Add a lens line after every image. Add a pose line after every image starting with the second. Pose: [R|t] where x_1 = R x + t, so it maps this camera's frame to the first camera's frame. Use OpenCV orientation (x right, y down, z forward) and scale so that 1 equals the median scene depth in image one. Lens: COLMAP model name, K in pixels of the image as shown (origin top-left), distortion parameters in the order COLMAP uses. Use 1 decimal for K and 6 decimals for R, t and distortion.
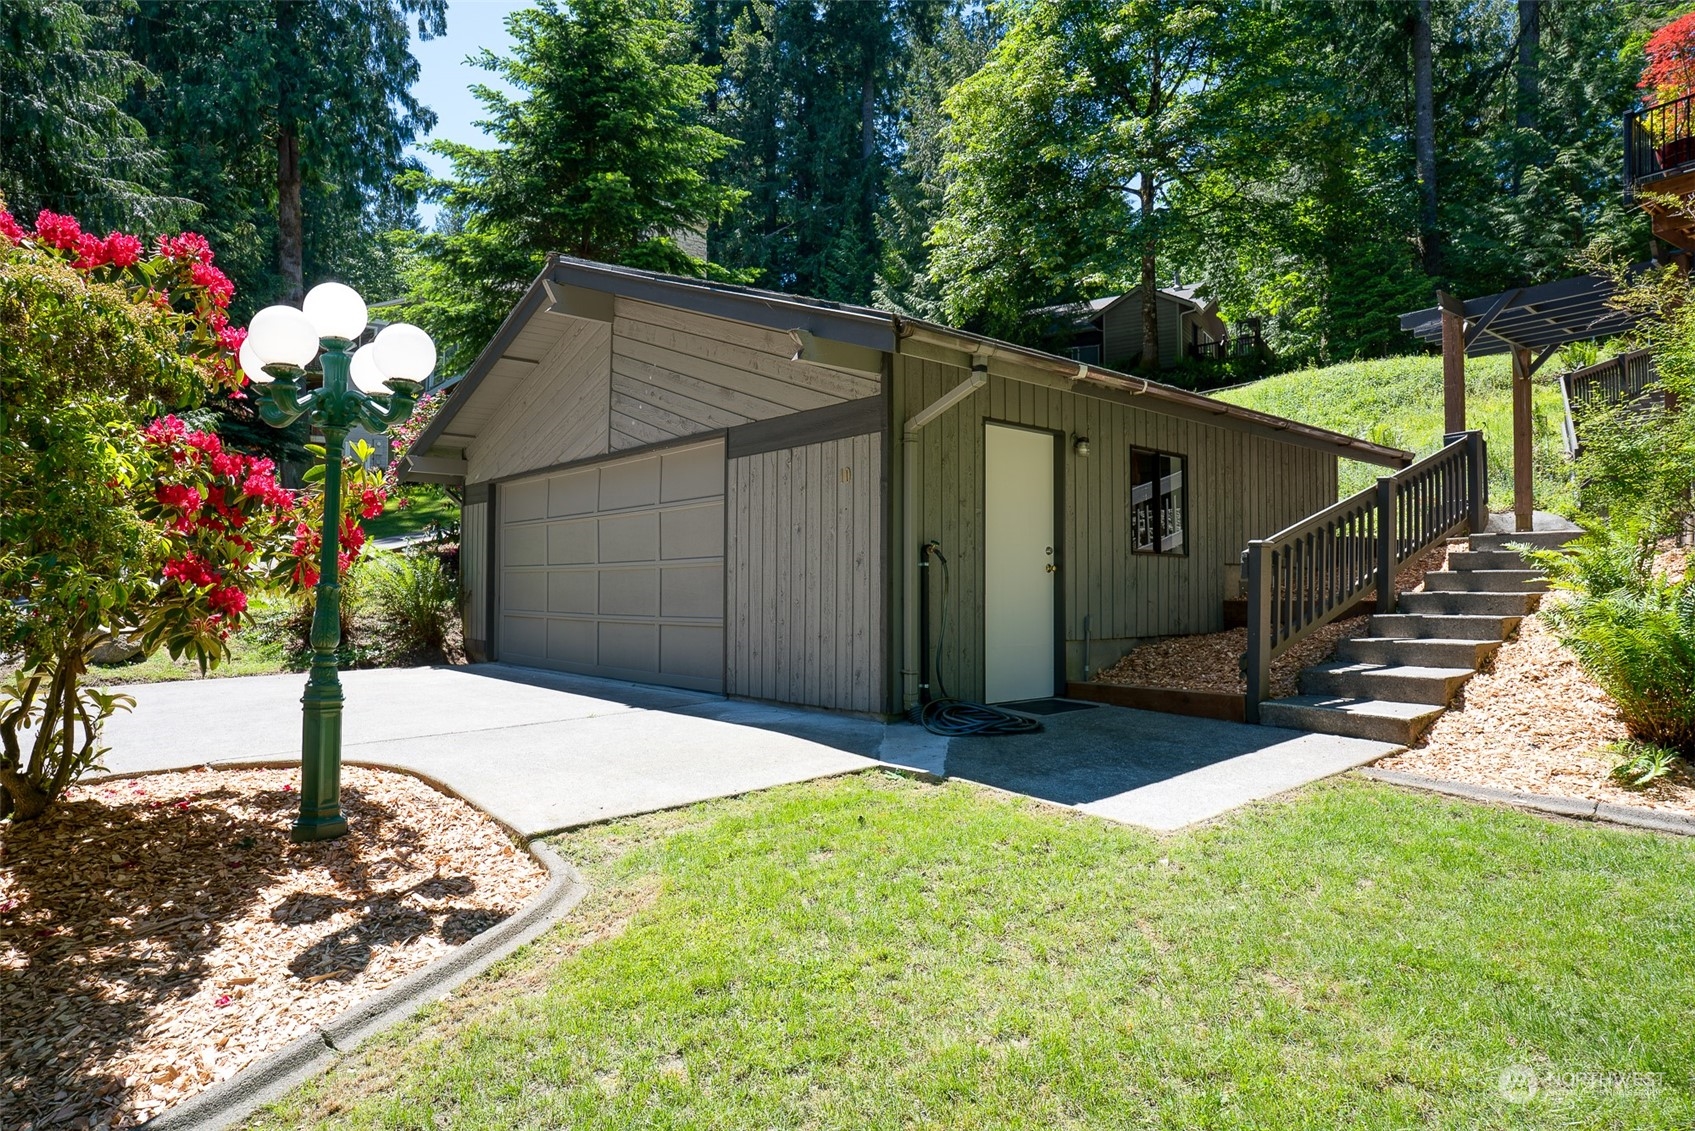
lens RADIAL K [[1090.4, 0, 847.5], [0, 1090.4, 565.5], [0, 0, 1]] dist [-0.003782, -0.000665]
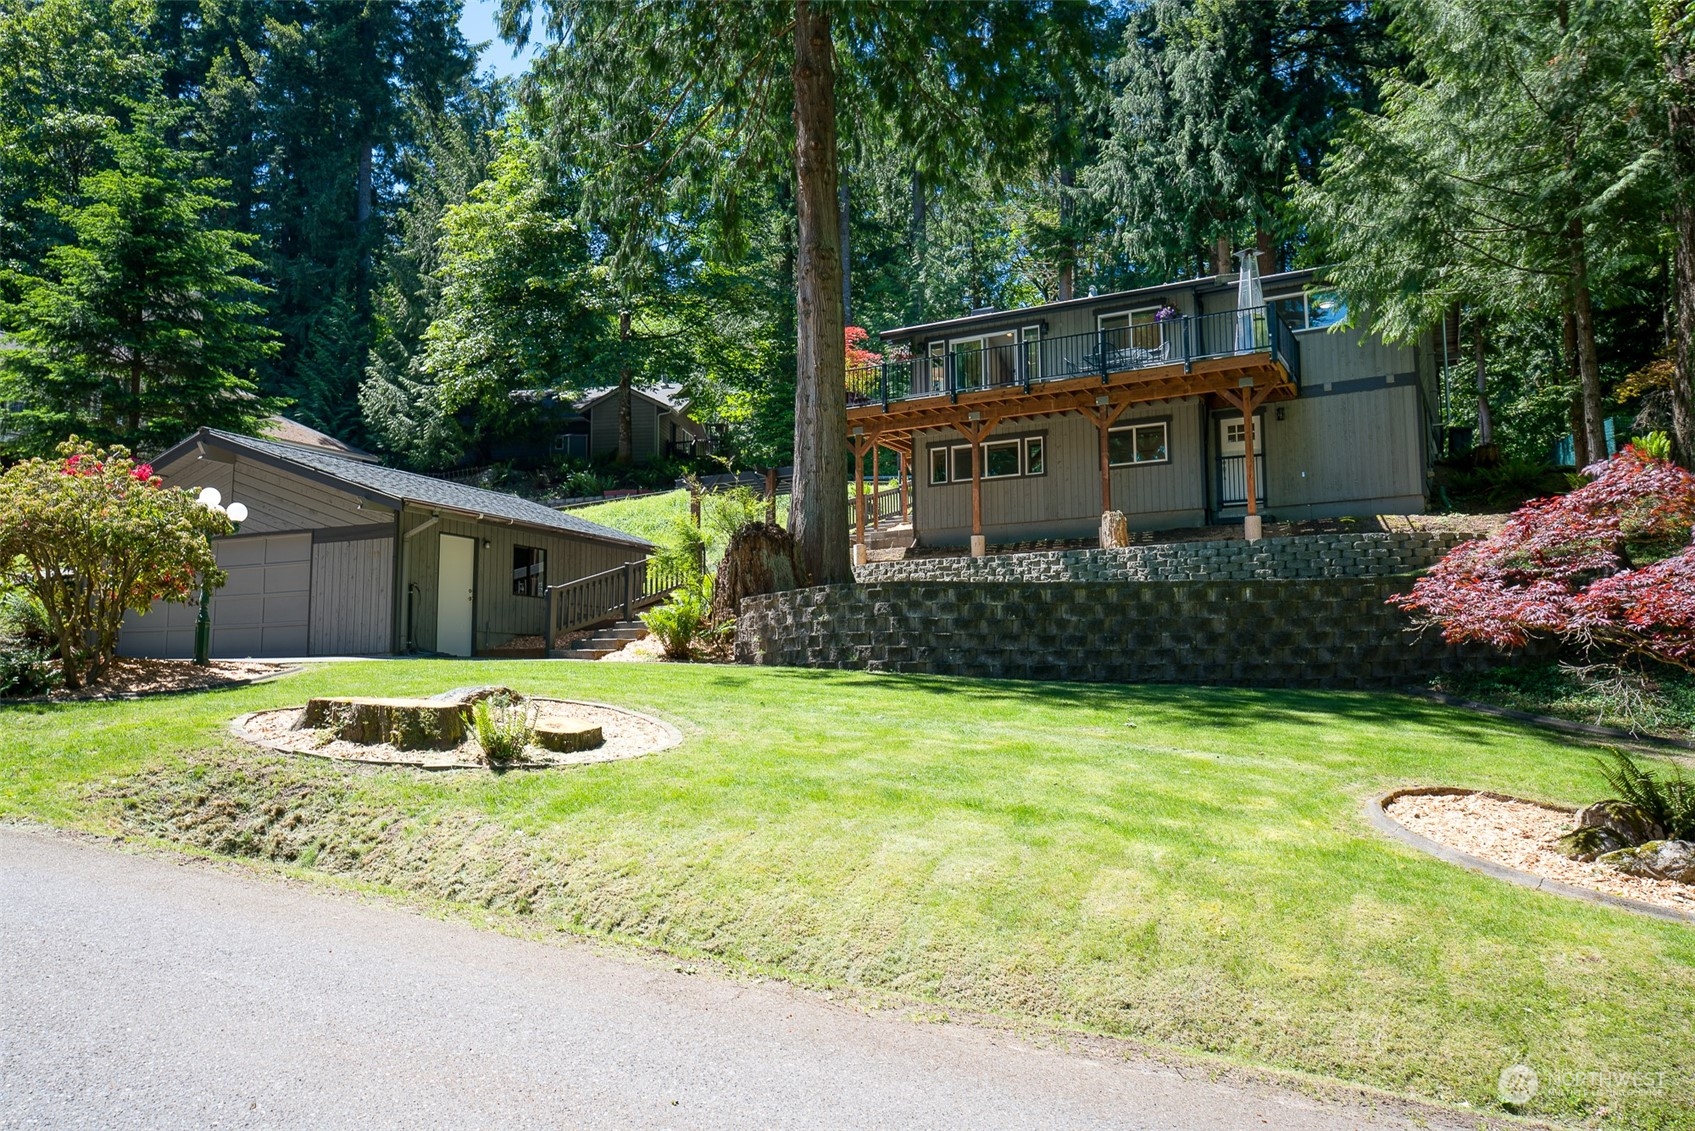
lens RADIAL K [[1177.6, 0, 847.5], [0, 1177.6, 565.5], [0, 0, 1]] dist [0.001480, 0.003450]
pose [[0.911341, 0.034263, 0.410224, -0.017307], [-0.004998, 0.997378, -0.072200, 0.017753], [-0.411622, 0.063748, 0.909122, -0.255557]]
